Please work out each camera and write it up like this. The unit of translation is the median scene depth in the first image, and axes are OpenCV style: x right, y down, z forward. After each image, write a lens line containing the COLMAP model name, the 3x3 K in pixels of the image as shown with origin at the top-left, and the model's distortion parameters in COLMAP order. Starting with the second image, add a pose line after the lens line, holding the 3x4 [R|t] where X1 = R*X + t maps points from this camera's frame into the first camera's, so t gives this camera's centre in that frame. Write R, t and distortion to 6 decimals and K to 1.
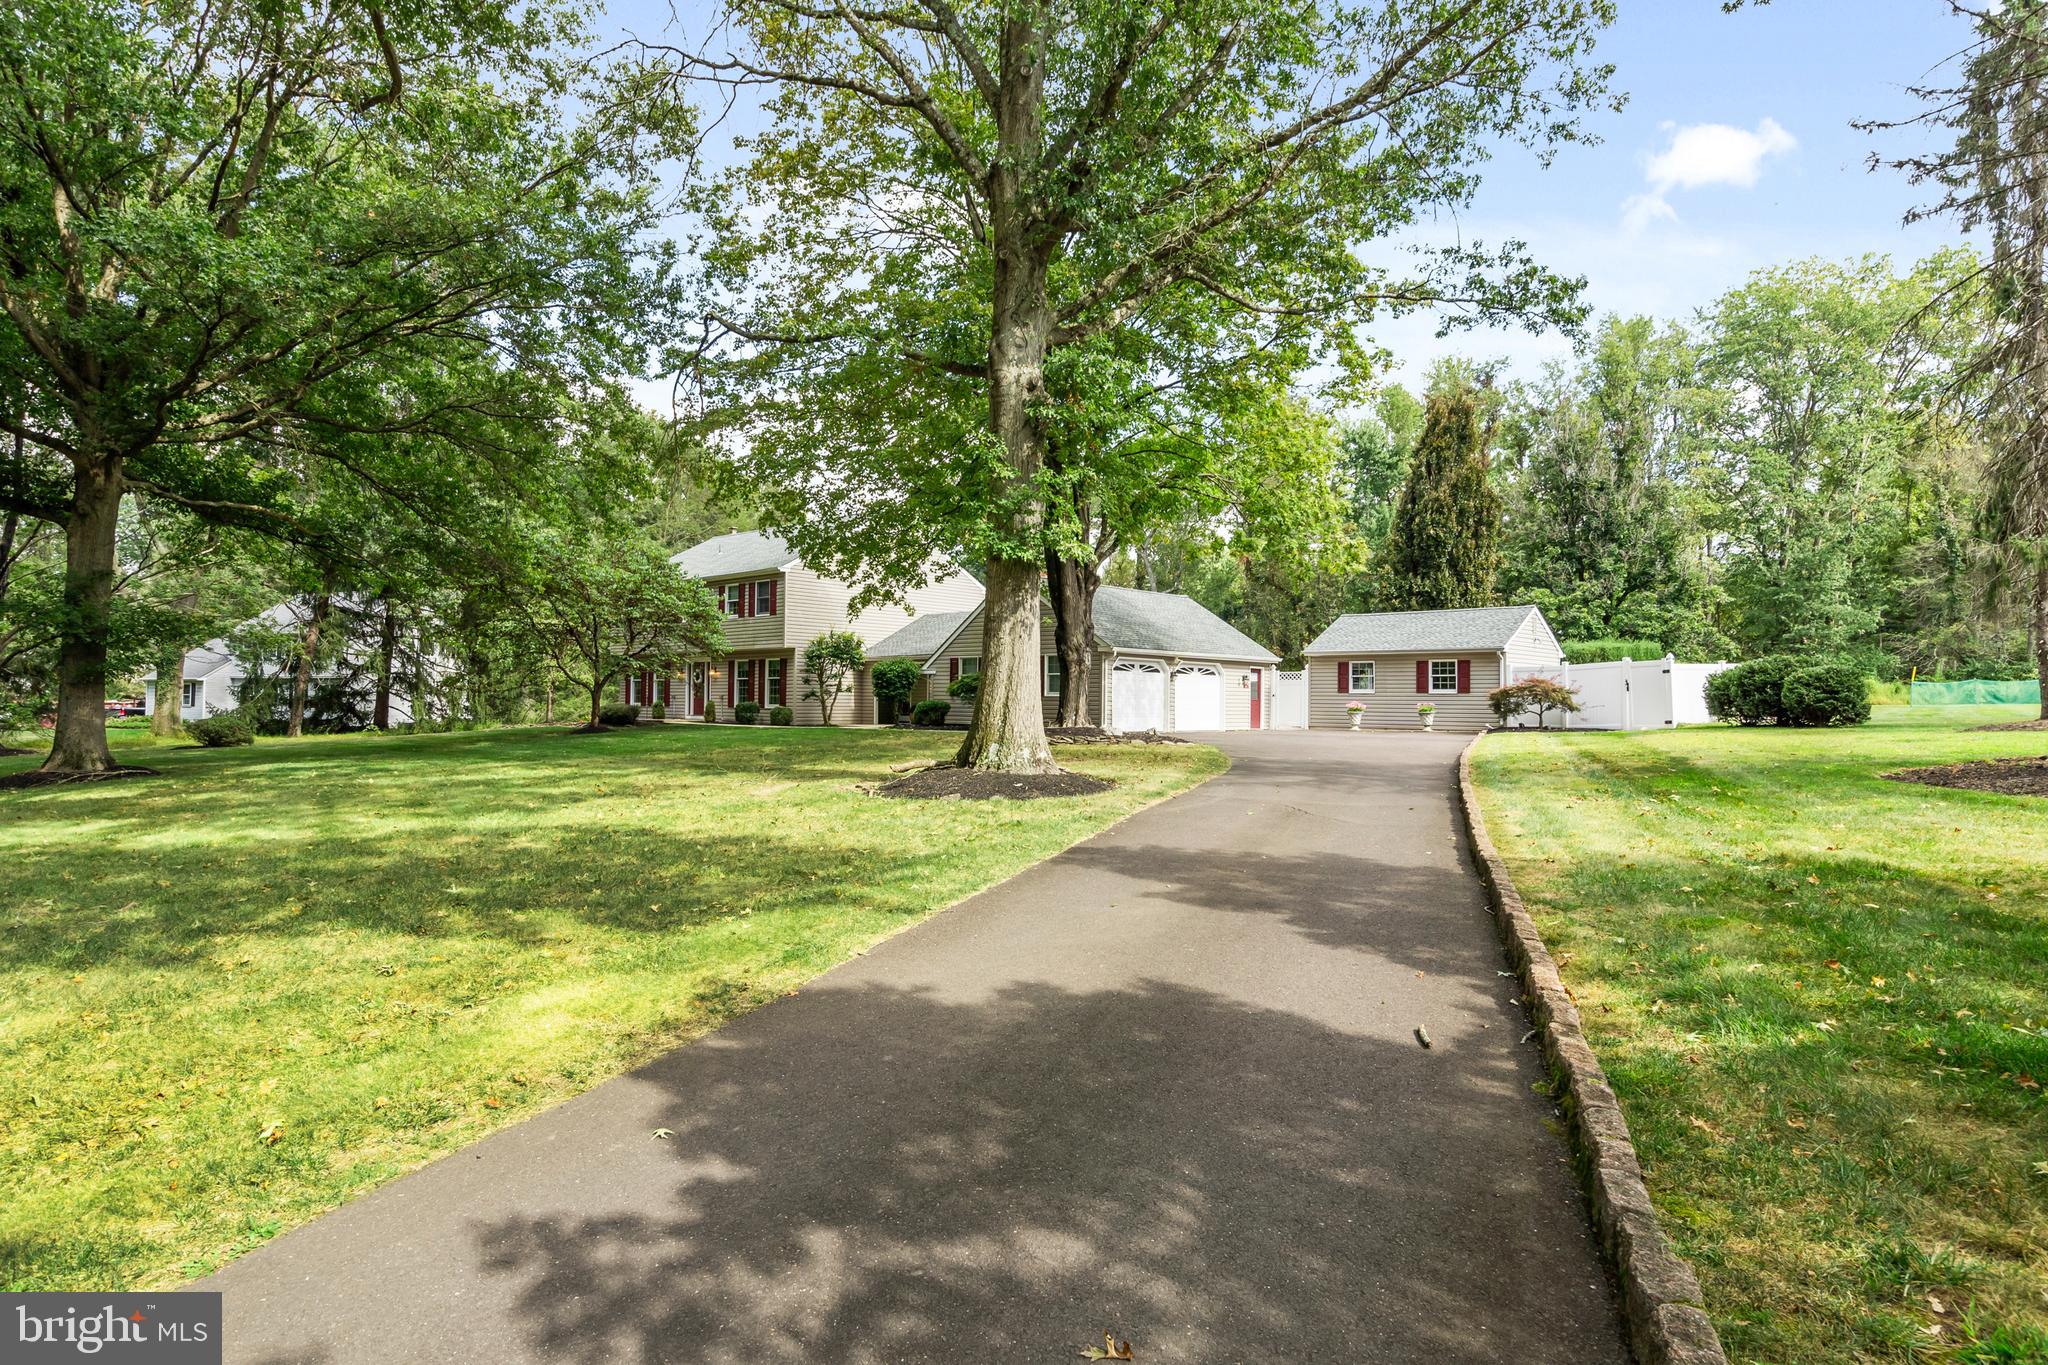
lens RADIAL K [[1065.8, 0, 1024.5], [0, 1065.8, 741.2], [0, 0, 1]] dist [-0.001030, -0.000222]
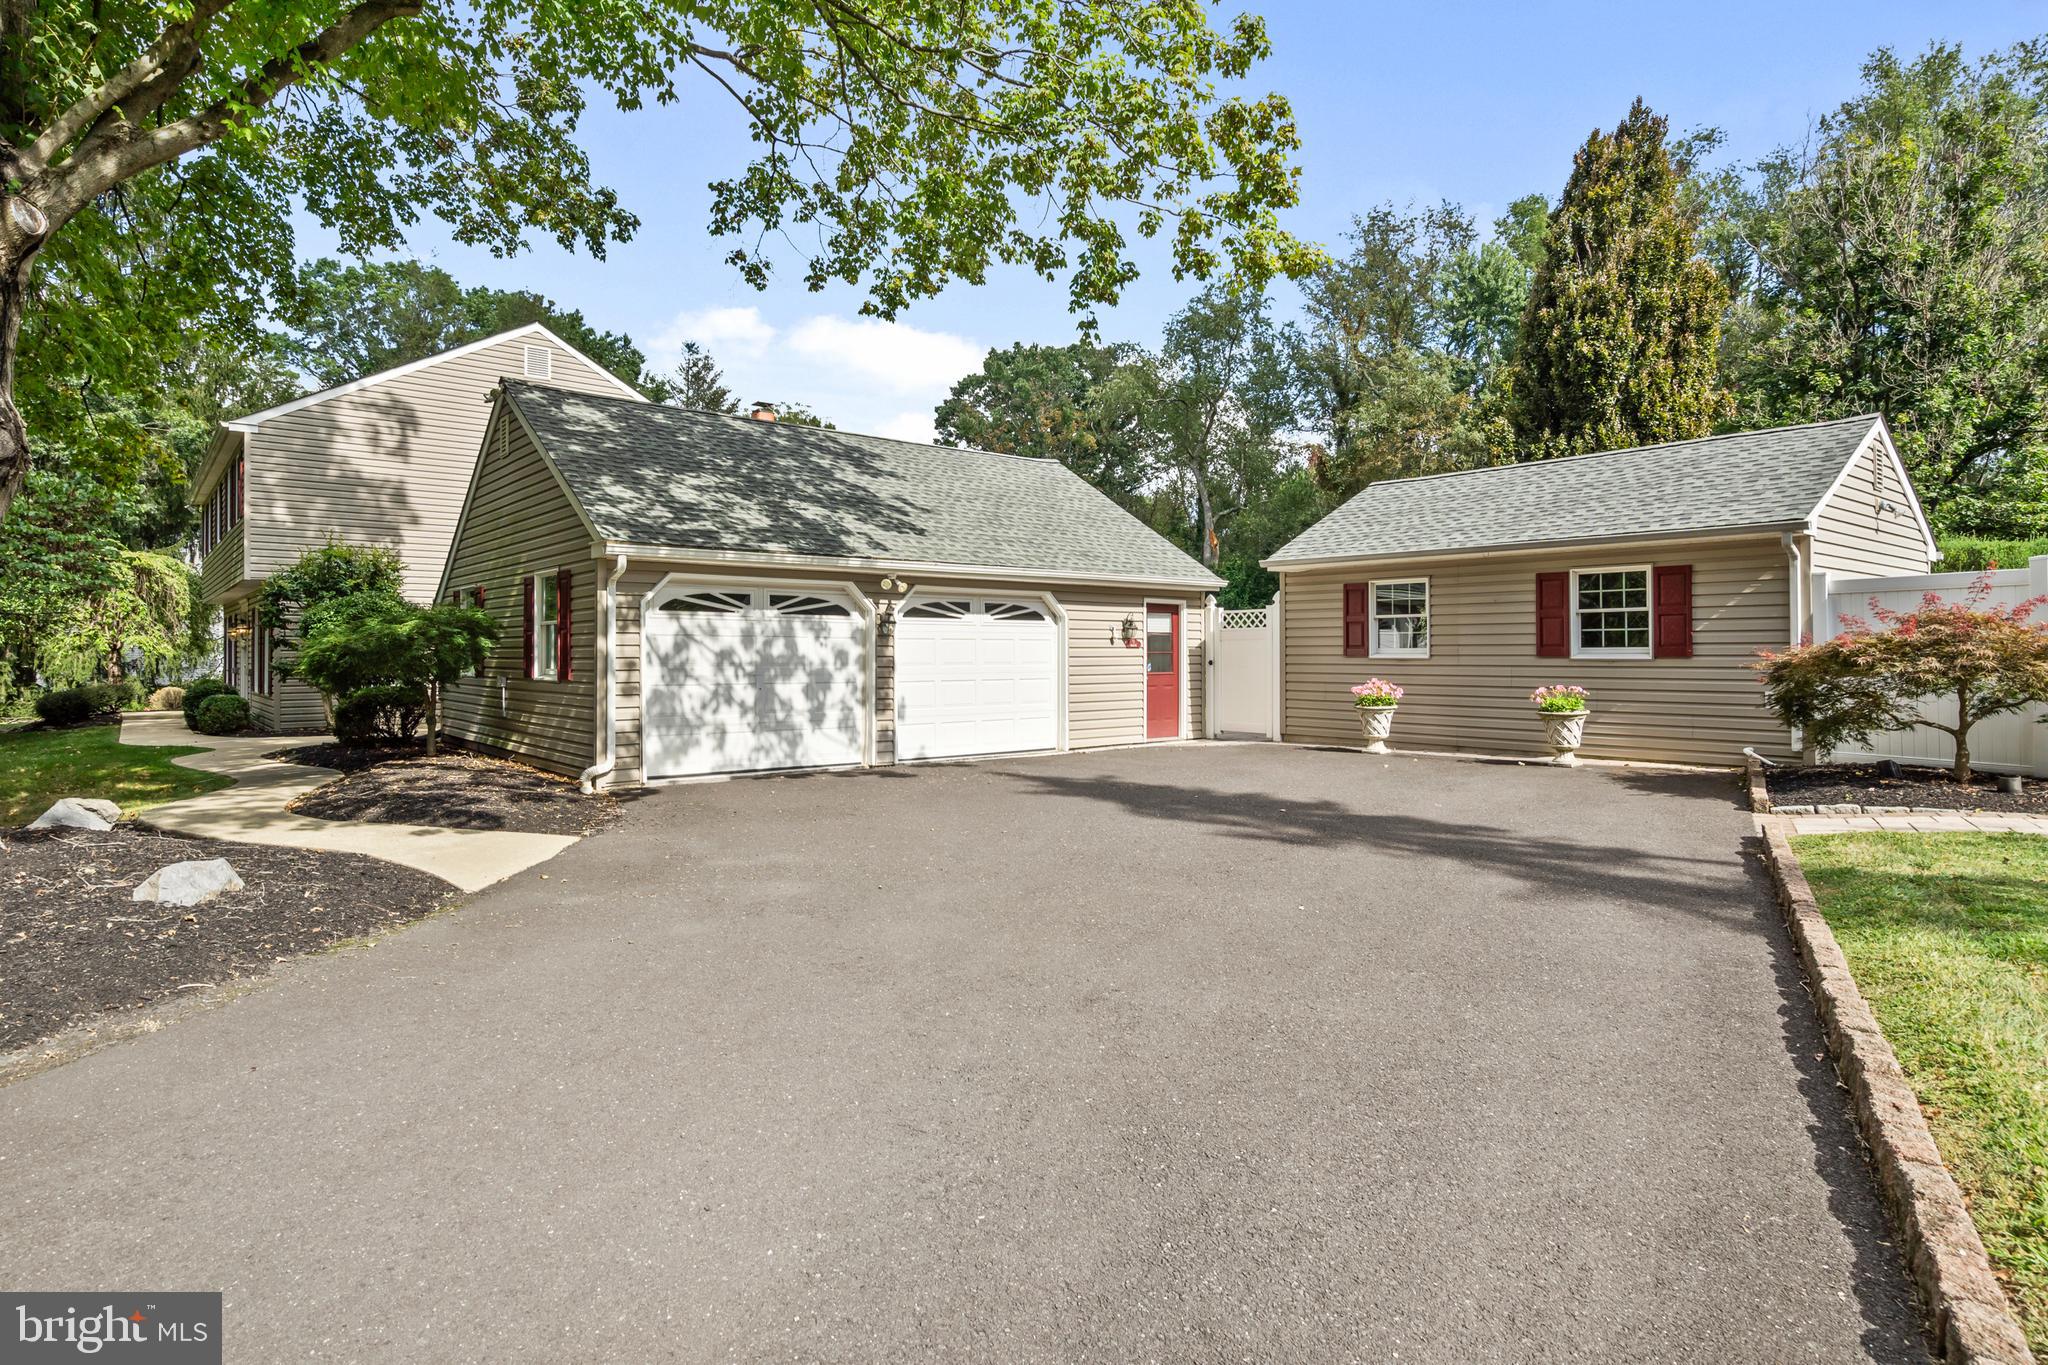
lens RADIAL K [[1063.2, 0, 1019.8], [0, 1063.2, 658.7], [0, 0, 1]] dist [0.040183, 0.000076]
pose [[0.991199, -0.013302, -0.131709, 0.216268], [0.009759, 0.999574, -0.027508, -0.033208], [0.132019, 0.025980, 0.990907, 0.546706]]
